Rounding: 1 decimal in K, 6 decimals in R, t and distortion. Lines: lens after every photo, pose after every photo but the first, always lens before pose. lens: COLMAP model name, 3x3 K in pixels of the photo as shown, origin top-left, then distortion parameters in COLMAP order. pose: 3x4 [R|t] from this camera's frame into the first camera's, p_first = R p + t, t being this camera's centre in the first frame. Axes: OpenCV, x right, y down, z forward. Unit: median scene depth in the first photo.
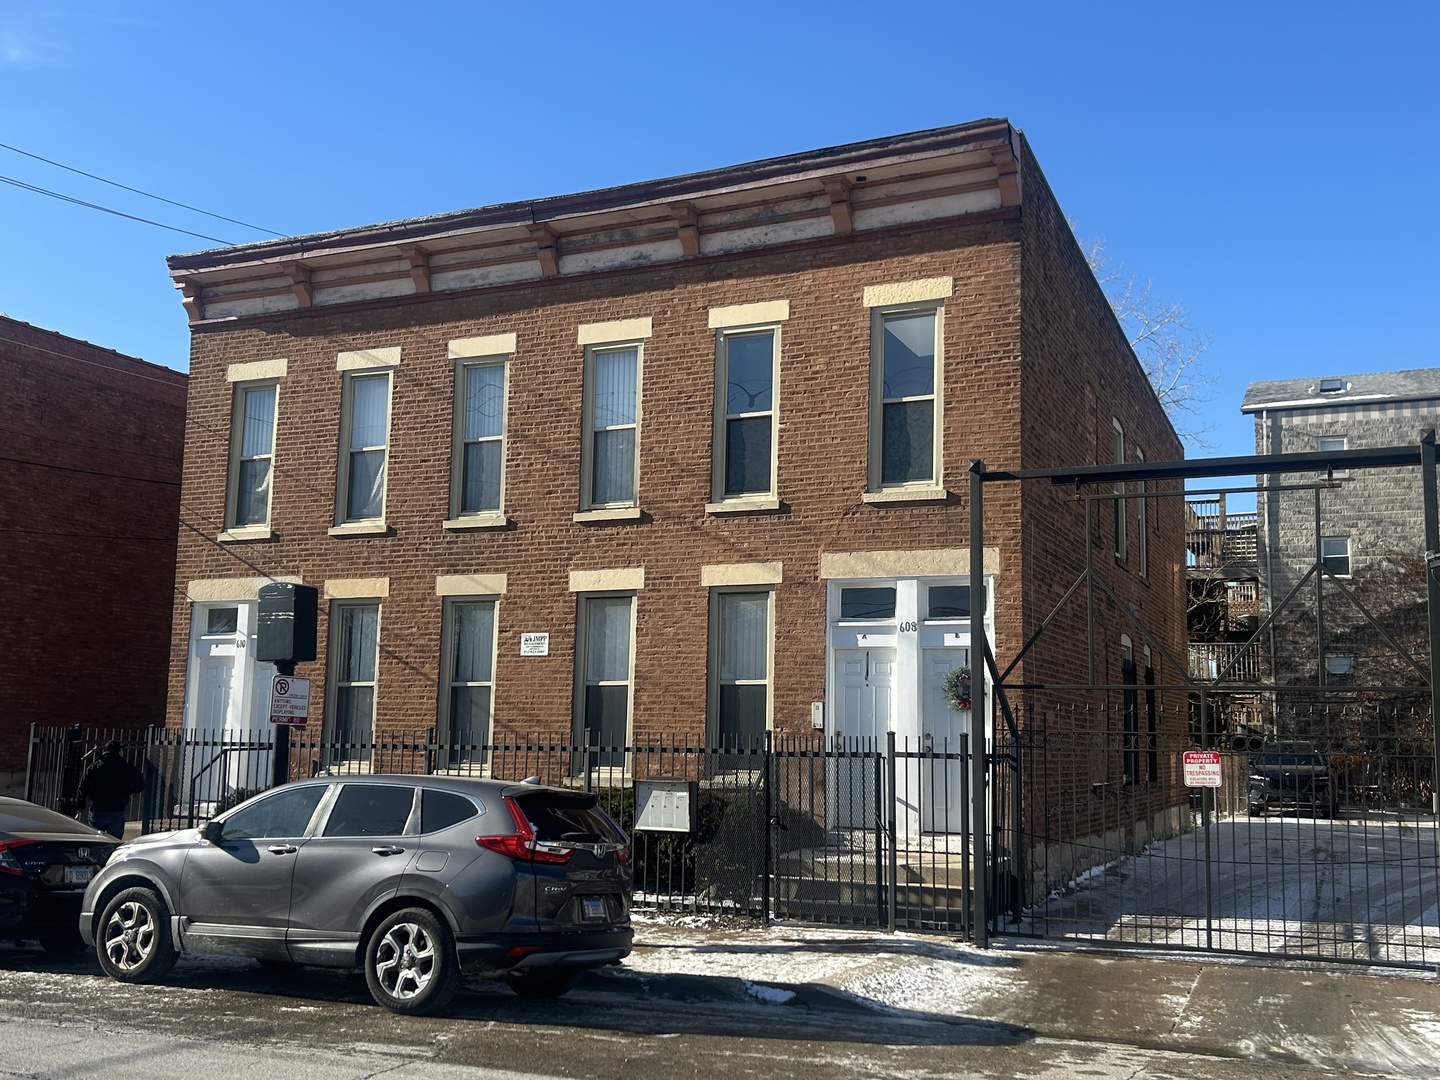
lens RADIAL K [[1412.1, 0, 717.4], [0, 1412.1, 556.3], [0, 0, 1]] dist [0.227201, -0.577570]
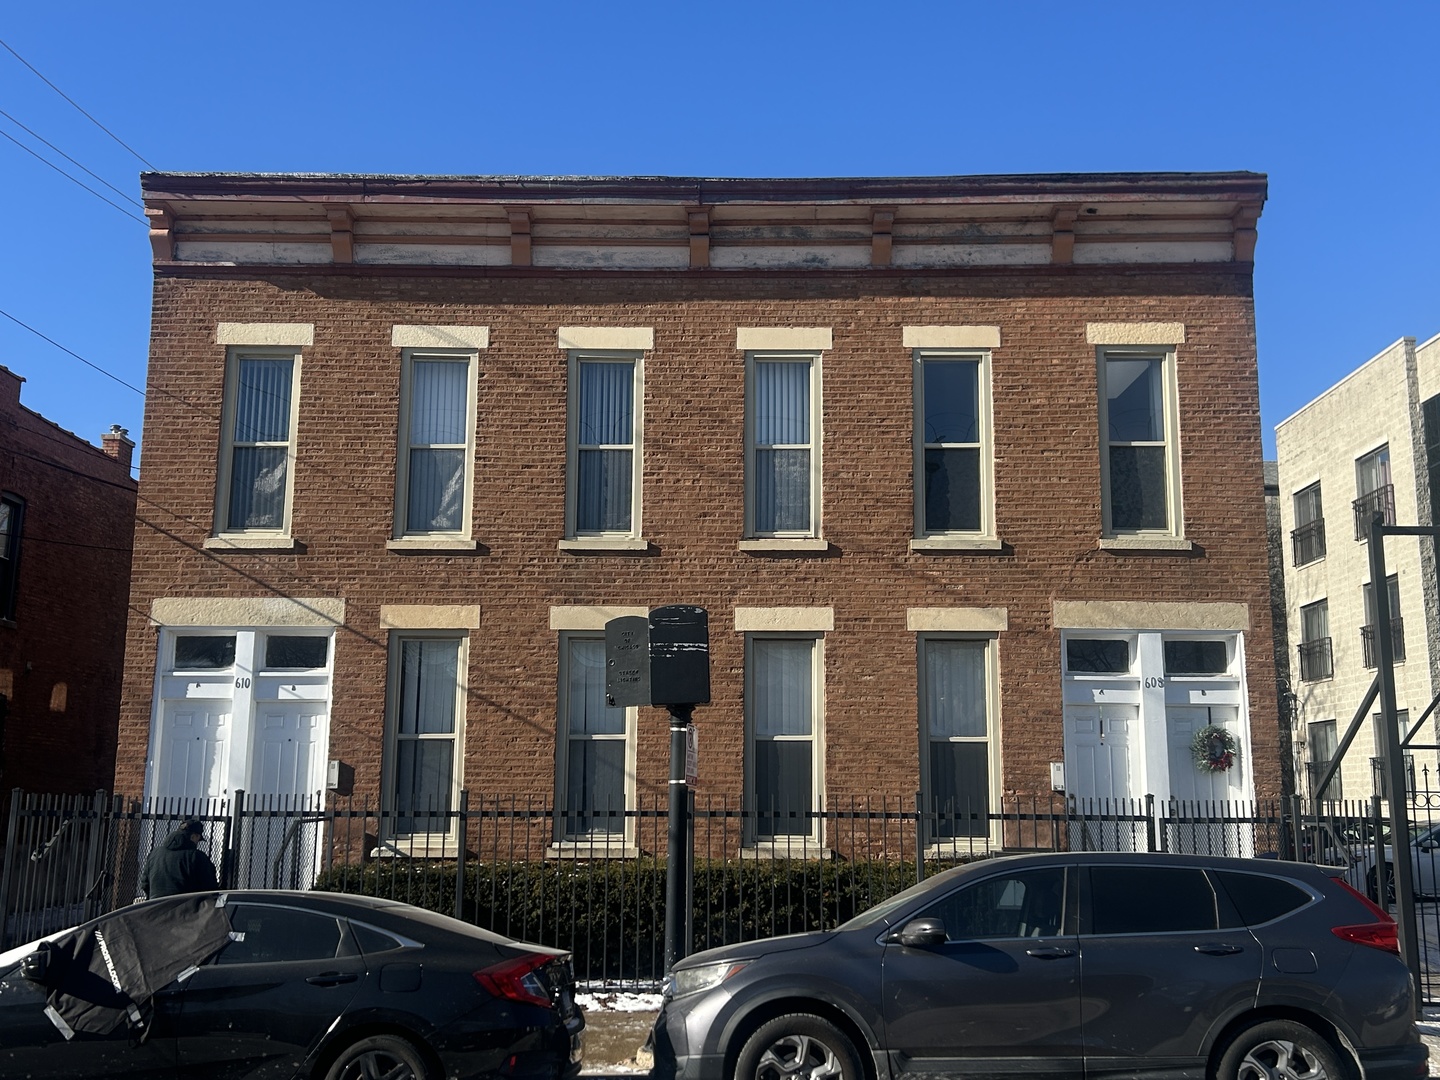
lens RADIAL K [[1412.1, 0, 717.4], [0, 1412.1, 556.3], [0, 0, 1]] dist [0.227201, -0.577570]
pose [[0.912259, 0.058393, 0.405430, -0.460440], [-0.043090, 0.997975, -0.046779, 0.020257], [-0.407341, 0.025205, 0.912928, 0.211747]]
